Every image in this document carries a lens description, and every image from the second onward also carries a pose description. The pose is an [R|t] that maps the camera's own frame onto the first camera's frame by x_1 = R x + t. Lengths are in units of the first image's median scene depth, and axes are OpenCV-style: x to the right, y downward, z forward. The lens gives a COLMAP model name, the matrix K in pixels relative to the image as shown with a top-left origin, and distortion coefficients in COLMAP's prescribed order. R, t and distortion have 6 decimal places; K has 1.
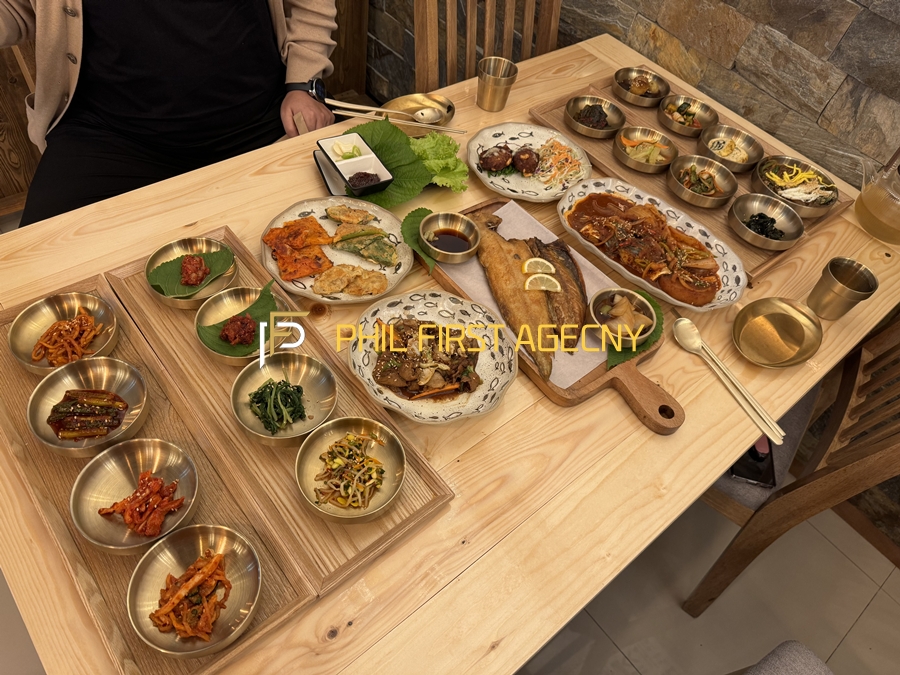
lens RADIAL K [[644.9, 0, 450.0], [0, 644.9, 337.5], [0, 0, 1]] dist [0.010088, -0.000472]
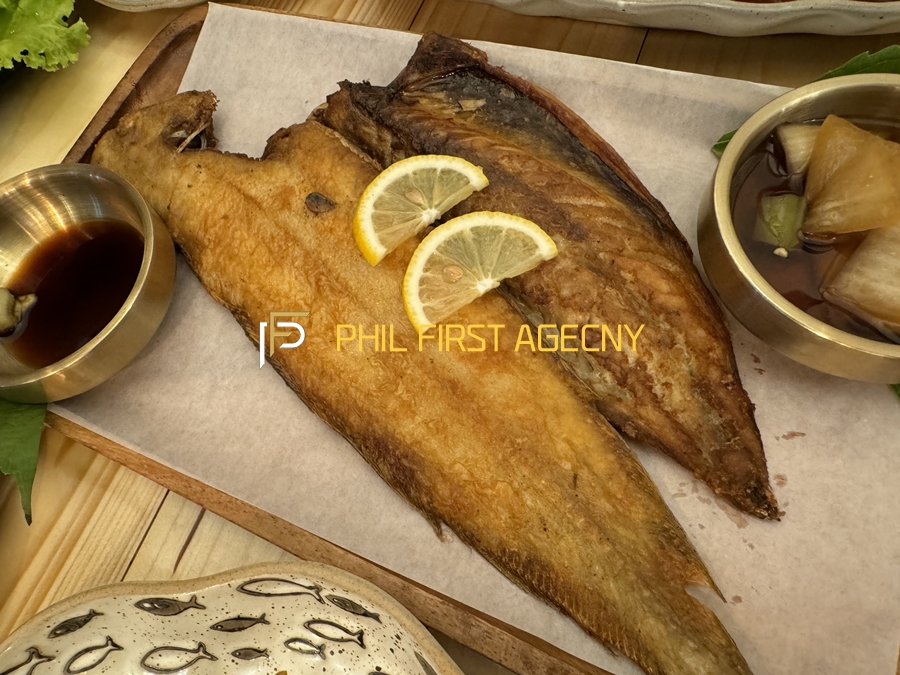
lens RADIAL K [[672.3, 0, 385.1], [0, 672.3, 337.4], [0, 0, 1]] dist [-0.003316, -0.005929]
pose [[0.845989, -0.526028, -0.087163, 0.100826], [0.531674, 0.819854, 0.212514, -0.104165], [-0.040328, -0.226127, 0.973263, 0.617141]]
